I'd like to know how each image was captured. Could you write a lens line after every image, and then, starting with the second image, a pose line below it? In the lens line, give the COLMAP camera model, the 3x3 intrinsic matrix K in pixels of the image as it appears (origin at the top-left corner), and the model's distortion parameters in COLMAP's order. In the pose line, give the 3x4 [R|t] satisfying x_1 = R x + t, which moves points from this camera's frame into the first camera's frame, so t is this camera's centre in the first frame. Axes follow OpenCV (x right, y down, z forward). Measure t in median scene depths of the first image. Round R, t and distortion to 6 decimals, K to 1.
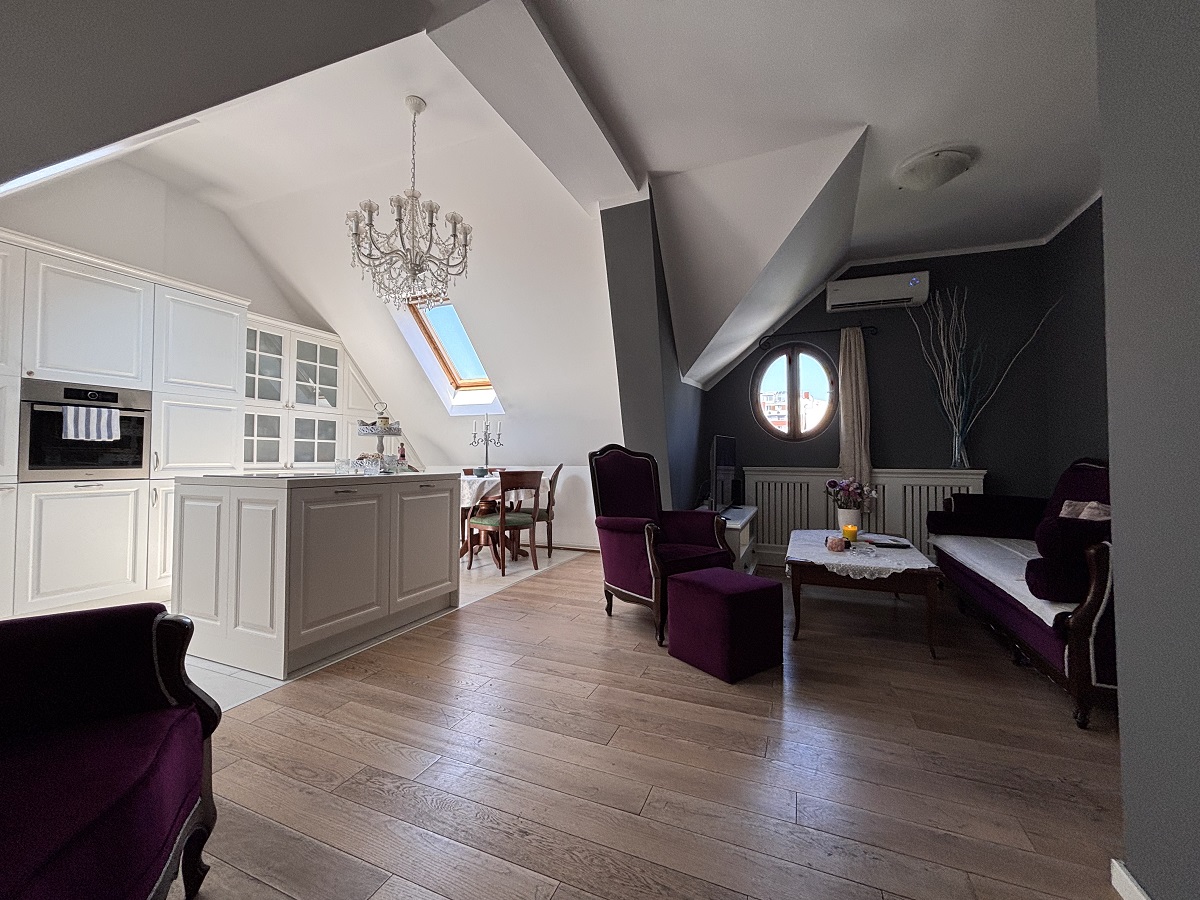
lens RADIAL K [[473.6, 0, 596.7], [0, 473.6, 445.1], [0, 0, 1]] dist [-0.000775, -0.000275]
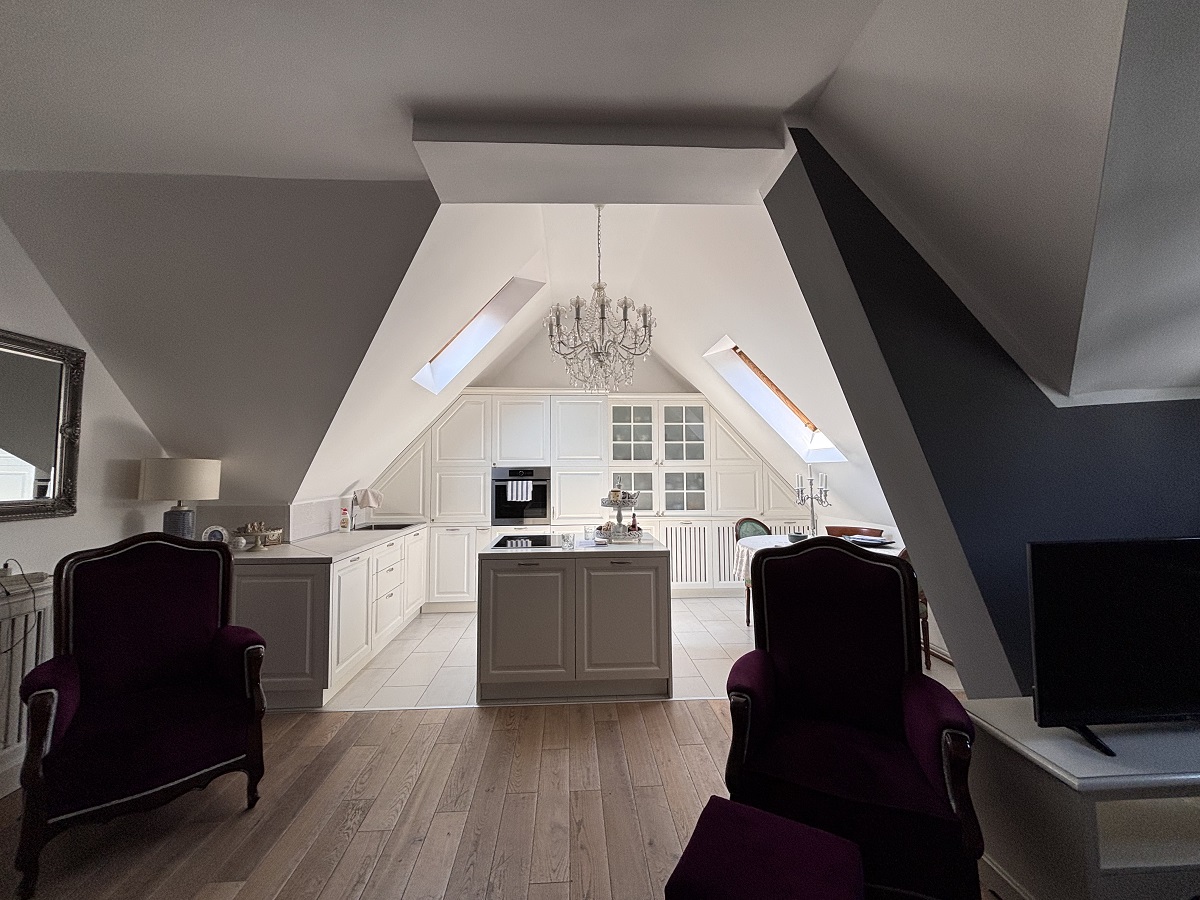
lens RADIAL K [[473.6, 0, 596.7], [0, 473.6, 445.1], [0, 0, 1]] dist [-0.000775, -0.000275]
pose [[0.445435, -0.054673, -0.893644, 0.497747], [0.029643, 0.998487, -0.046311, -0.111535], [0.894824, -0.005862, 0.446382, 0.470264]]
